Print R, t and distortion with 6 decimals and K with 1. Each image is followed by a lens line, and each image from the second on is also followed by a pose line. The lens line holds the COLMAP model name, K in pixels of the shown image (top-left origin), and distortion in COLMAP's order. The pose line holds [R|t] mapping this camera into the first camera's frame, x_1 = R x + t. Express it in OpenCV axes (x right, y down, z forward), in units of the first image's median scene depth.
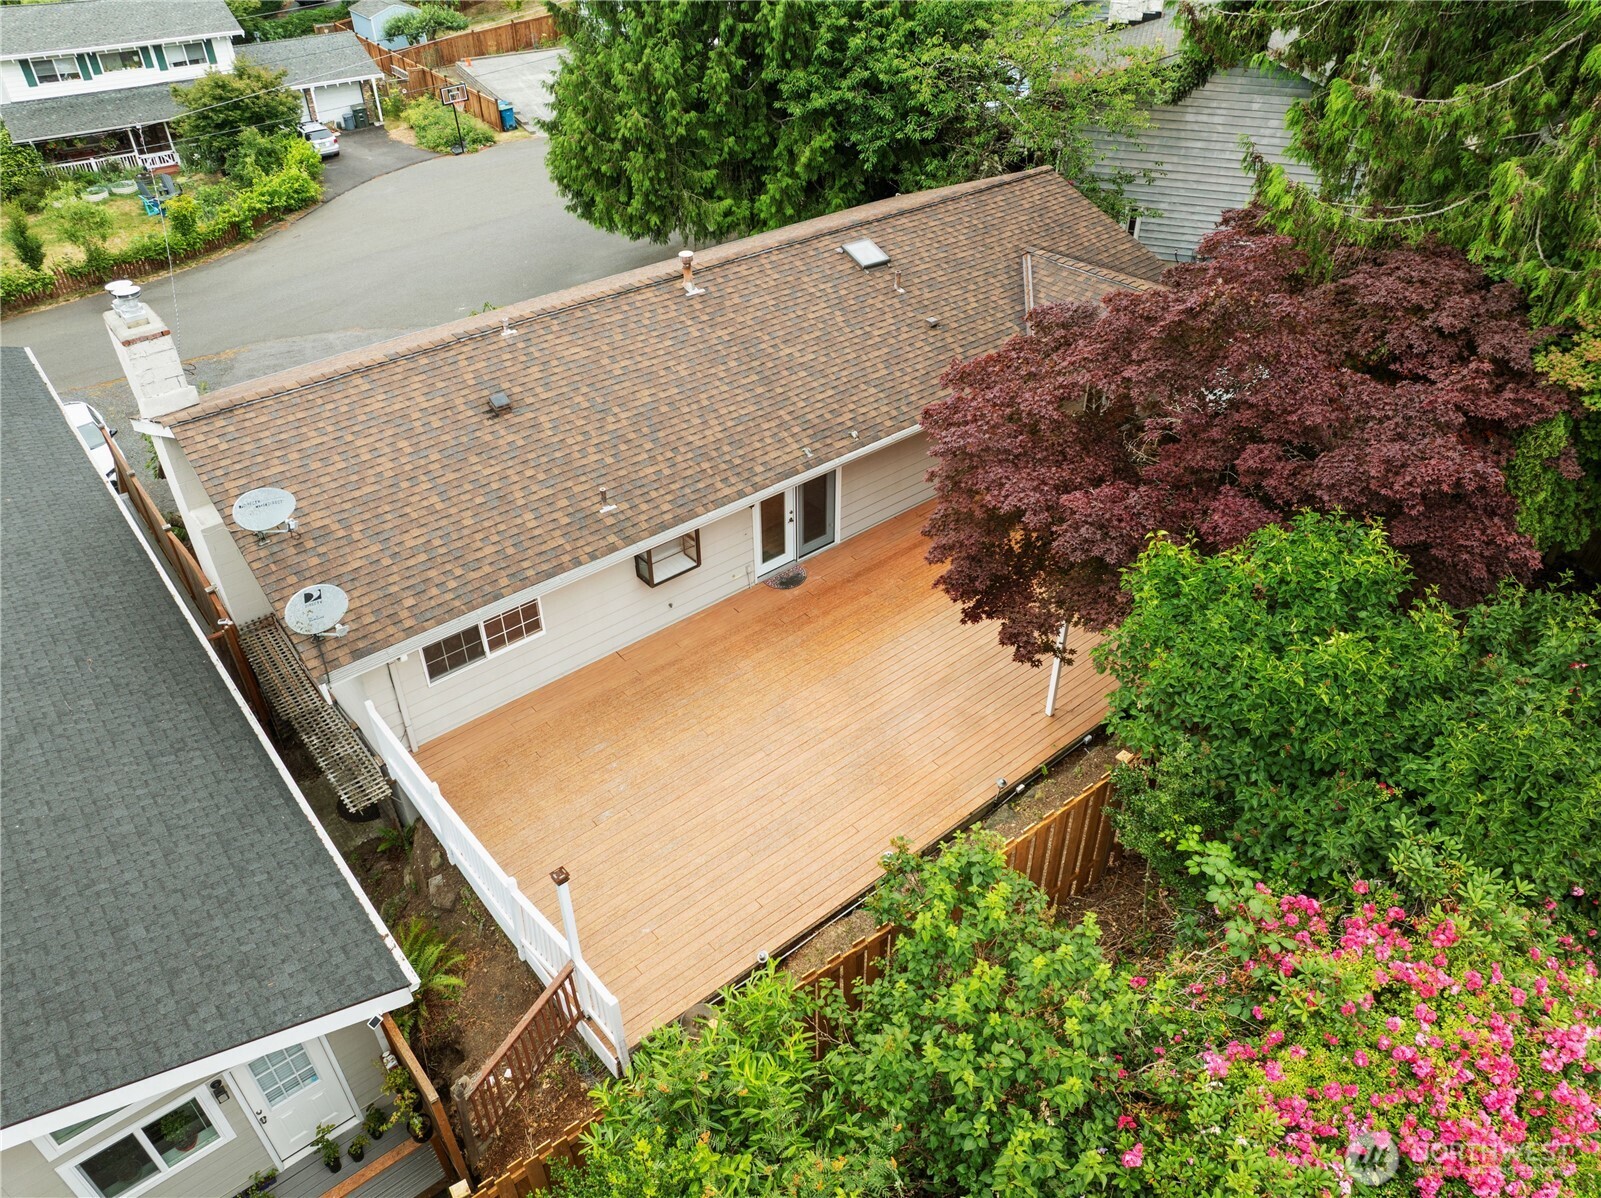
lens RADIAL K [[1095.6, 0, 800.5], [0, 1095.6, 599.0], [0, 0, 1]] dist [-0.044461, 0.008618]
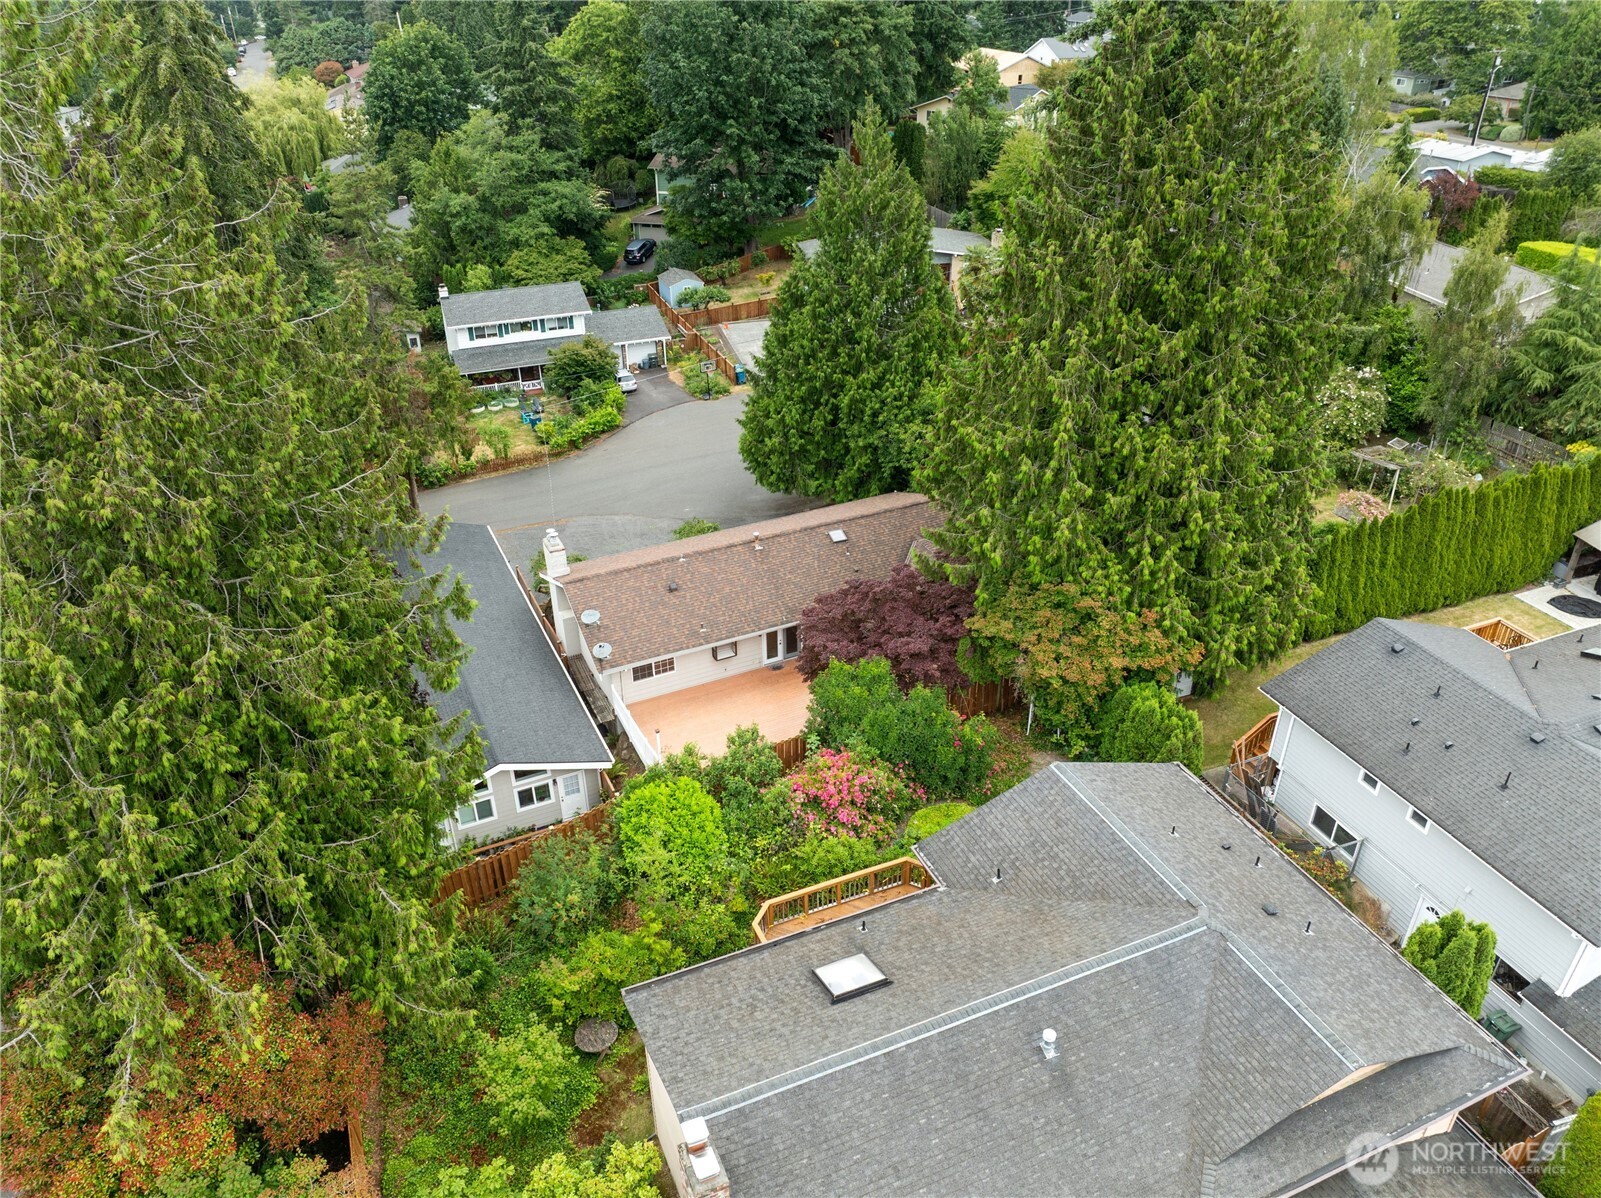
lens RADIAL K [[1095.6, 0, 800.5], [0, 1095.6, 599.0], [0, 0, 1]] dist [-0.044461, 0.008618]
pose [[0.970397, 0.118517, -0.210435, 0.304530], [-0.142400, 0.984521, -0.102178, 0.042736], [0.195068, 0.129119, 0.972253, -0.795226]]
